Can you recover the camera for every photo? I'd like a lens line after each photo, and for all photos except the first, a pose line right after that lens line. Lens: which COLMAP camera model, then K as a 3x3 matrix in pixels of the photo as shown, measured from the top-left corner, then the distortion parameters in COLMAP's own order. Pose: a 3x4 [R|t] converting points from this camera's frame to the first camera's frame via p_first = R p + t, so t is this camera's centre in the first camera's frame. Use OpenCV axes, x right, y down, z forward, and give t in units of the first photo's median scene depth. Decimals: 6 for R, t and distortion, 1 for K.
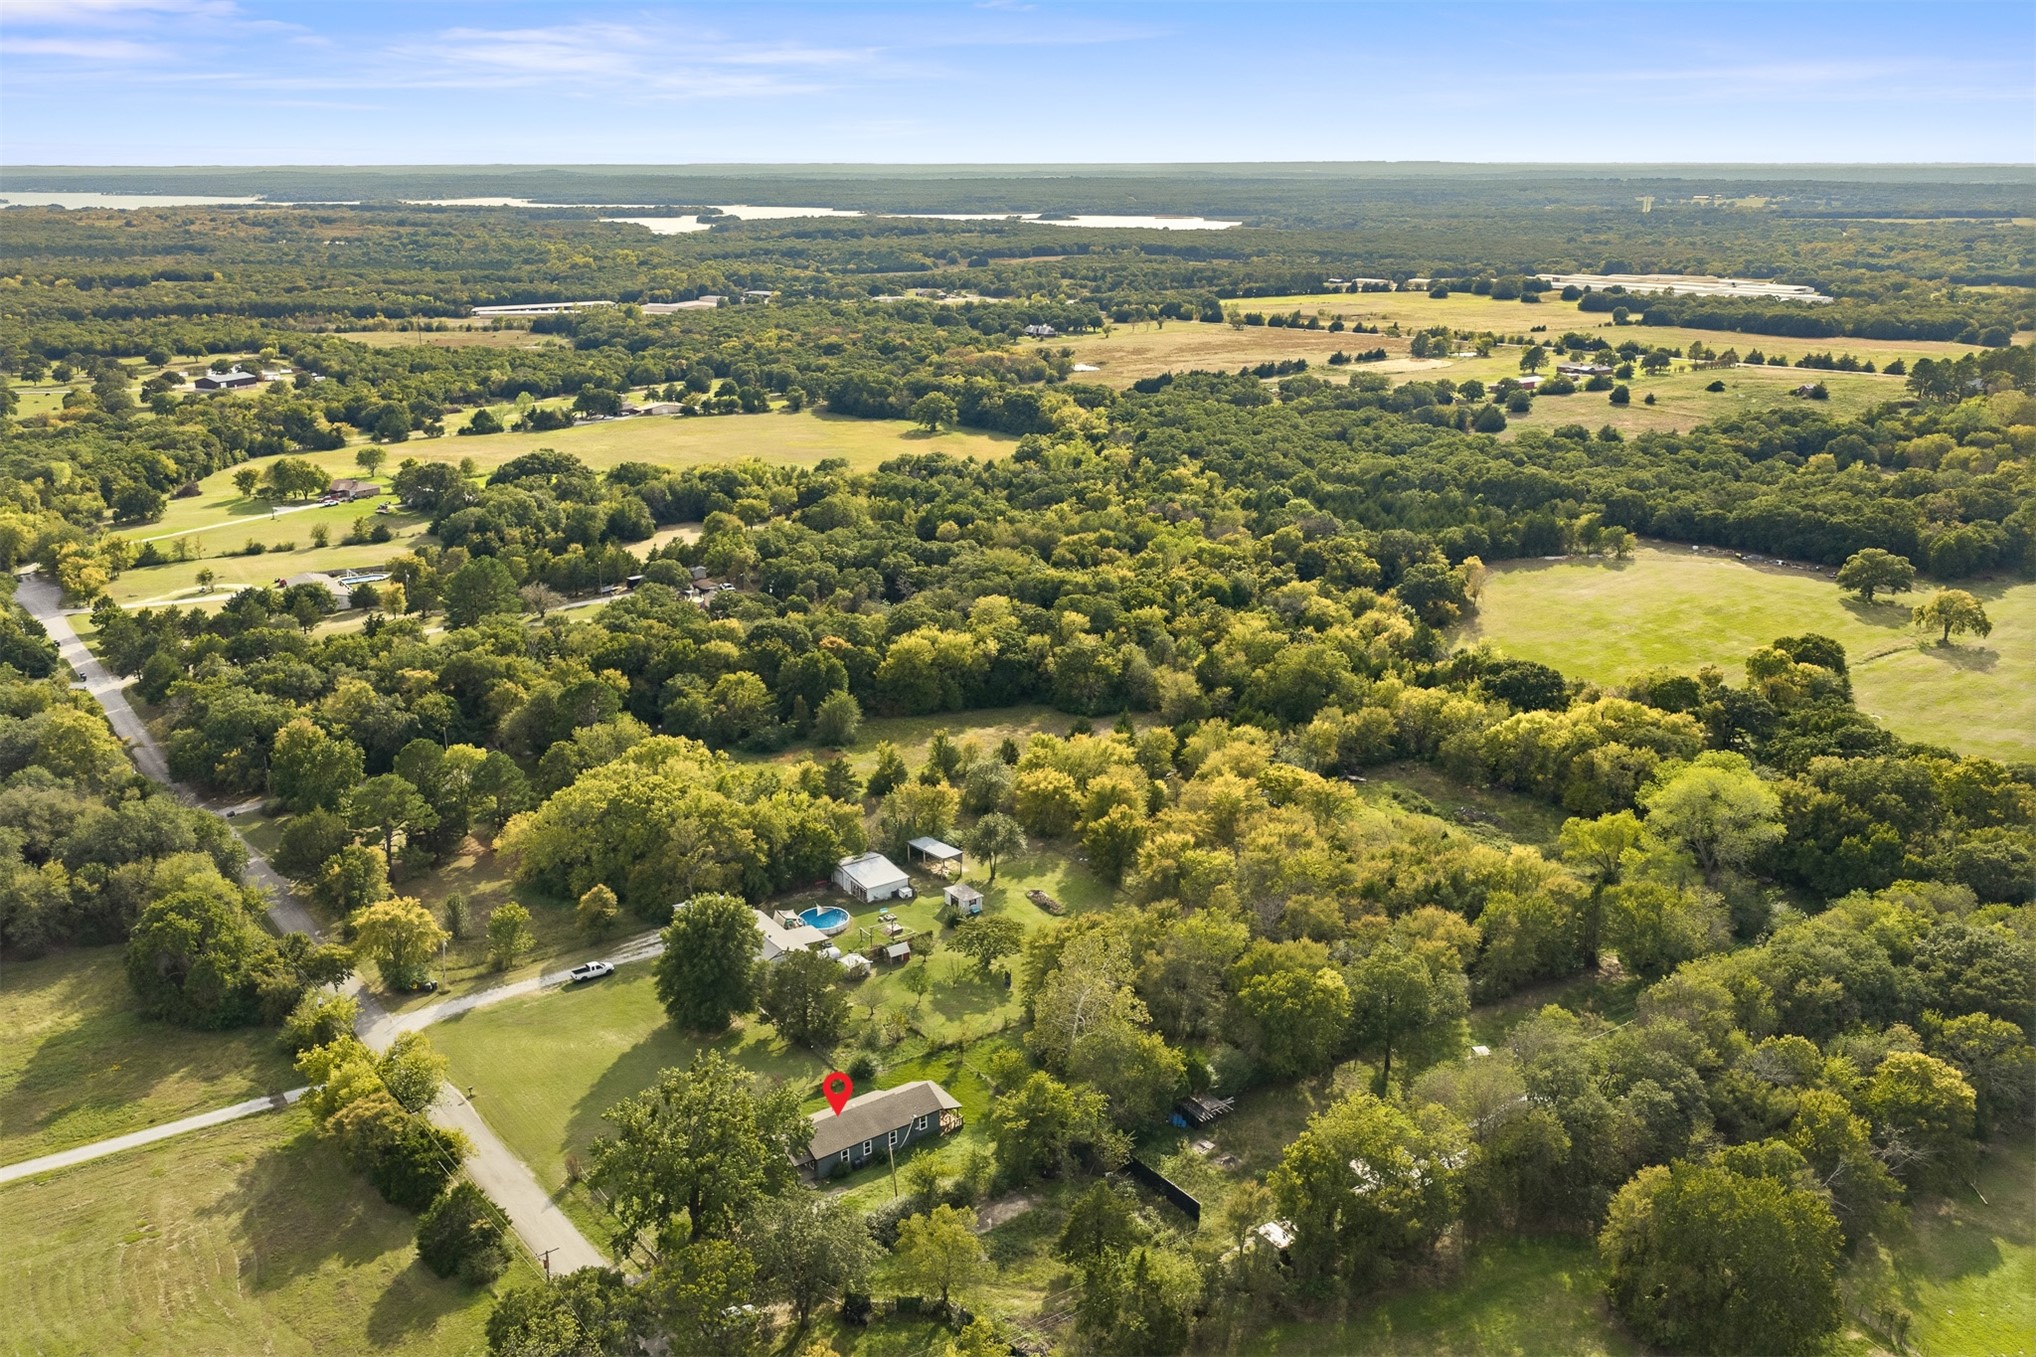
lens RADIAL K [[1769.7, 0, 1027.7], [0, 1769.7, 677.6], [0, 0, 1]] dist [-0.009364, -0.017883]
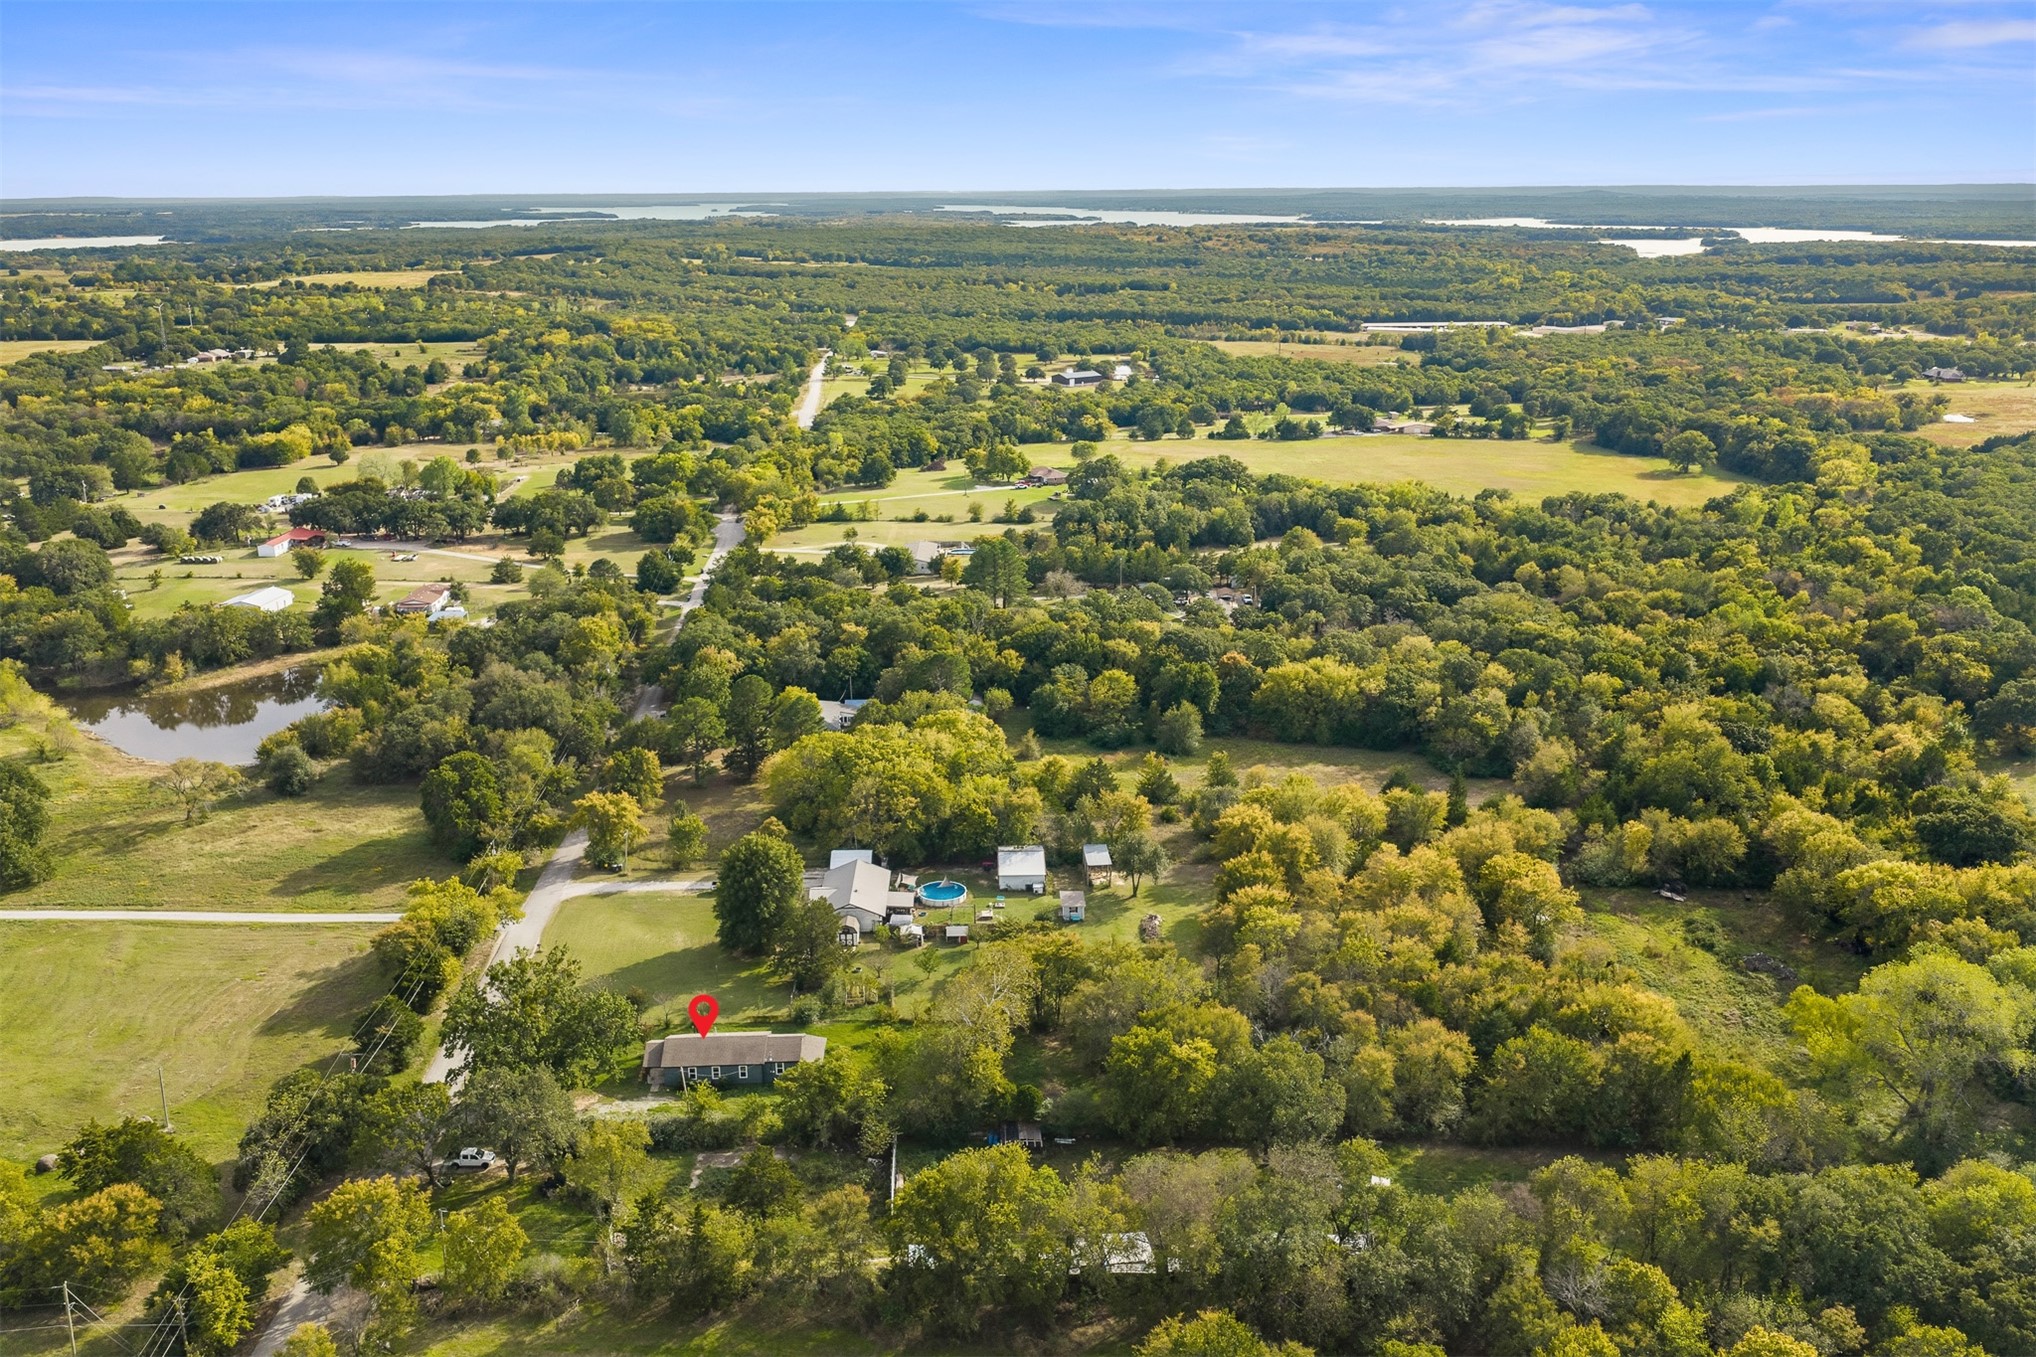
lens RADIAL K [[1769.7, 0, 1027.7], [0, 1769.7, 677.6], [0, 0, 1]] dist [-0.009364, -0.017883]
pose [[0.810247, 0.148597, -0.566938, 0.198606], [-0.154663, 0.987247, 0.037724, -0.015471], [0.565314, 0.057119, 0.822896, 0.054492]]
